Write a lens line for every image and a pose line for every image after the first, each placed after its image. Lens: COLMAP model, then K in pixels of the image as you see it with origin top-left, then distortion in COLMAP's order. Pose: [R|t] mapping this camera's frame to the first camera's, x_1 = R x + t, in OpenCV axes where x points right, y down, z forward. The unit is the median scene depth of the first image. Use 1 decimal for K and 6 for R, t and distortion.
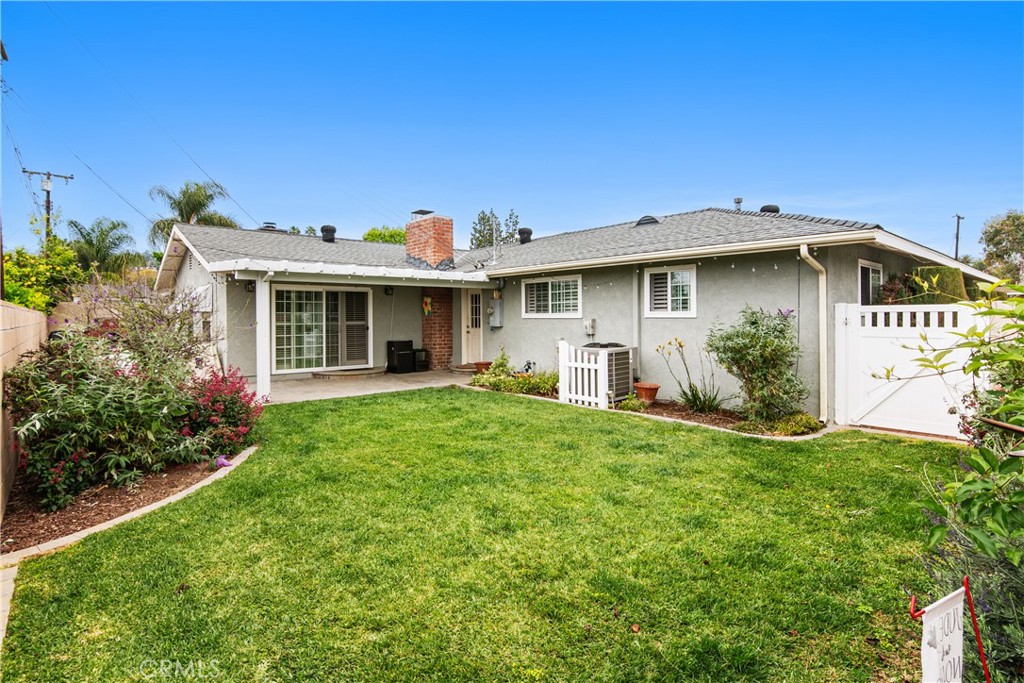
lens RADIAL K [[518.4, 0, 505.3], [0, 518.4, 338.6], [0, 0, 1]] dist [-0.021231, 0.000113]
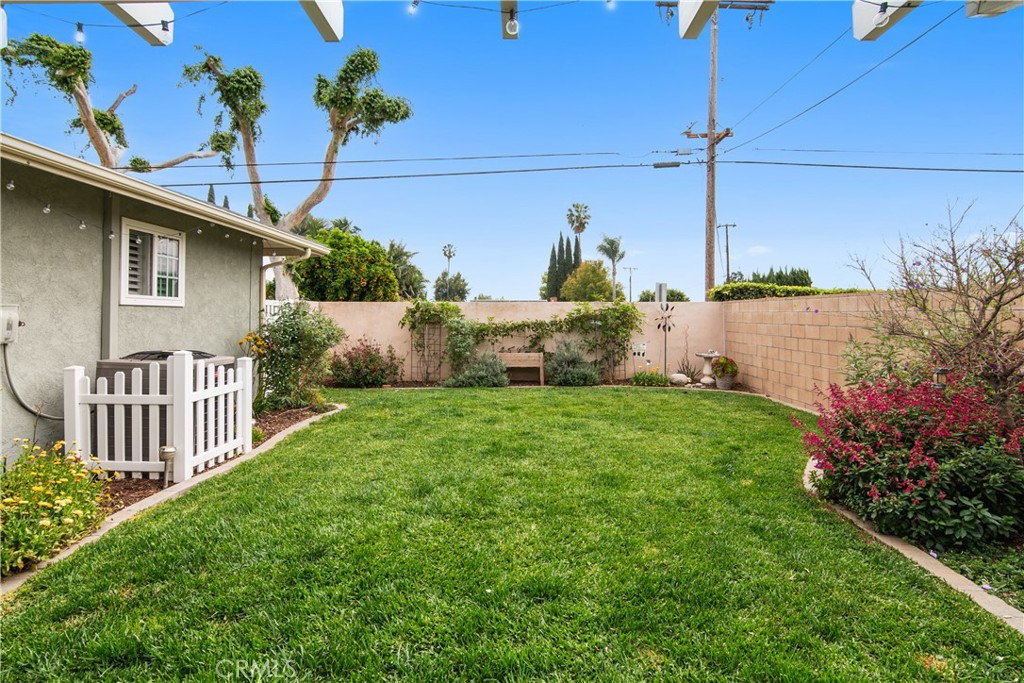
lens RADIAL K [[511.9, 0, 514.5], [0, 511.9, 310.6], [0, 0, 1]] dist [-0.020555, 0.000714]
pose [[-0.744731, 0.009272, 0.667301, -0.430440], [0.028994, 0.999409, 0.018472, -0.033103], [-0.666735, 0.033105, -0.744559, 1.165311]]
